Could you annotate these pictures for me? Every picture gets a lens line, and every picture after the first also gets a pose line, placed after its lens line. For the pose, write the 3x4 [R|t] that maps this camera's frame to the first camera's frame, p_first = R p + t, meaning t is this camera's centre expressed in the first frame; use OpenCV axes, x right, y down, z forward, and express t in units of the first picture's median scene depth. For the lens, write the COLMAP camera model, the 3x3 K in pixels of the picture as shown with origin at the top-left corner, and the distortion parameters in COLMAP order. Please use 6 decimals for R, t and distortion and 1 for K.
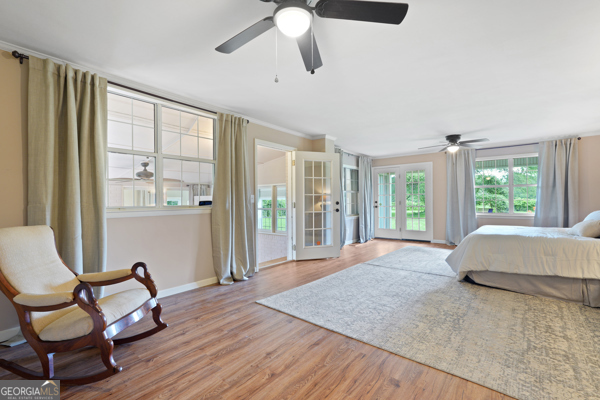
lens RADIAL K [[274.7, 0, 300.0], [0, 274.7, 200.0], [0, 0, 1]] dist [-0.030307, 0.016987]
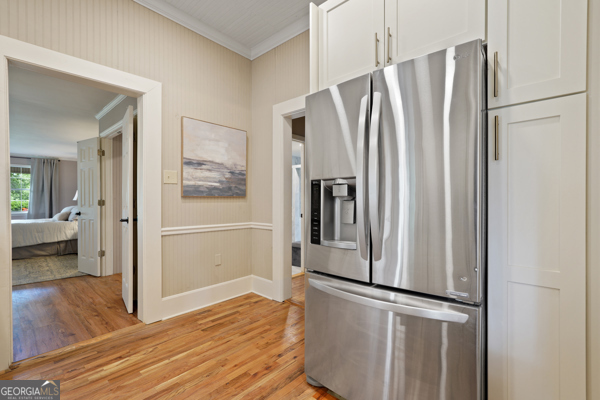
lens RADIAL K [[267.4, 0, 302.5], [0, 267.4, 200.5], [0, 0, 1]] dist [-0.000325, 0.000840]
pose [[0.047516, 0.001611, 0.998869, -0.523041], [0.001018, 0.999998, -0.001661, 0.004465], [-0.998870, 0.001096, 0.047514, -0.560570]]
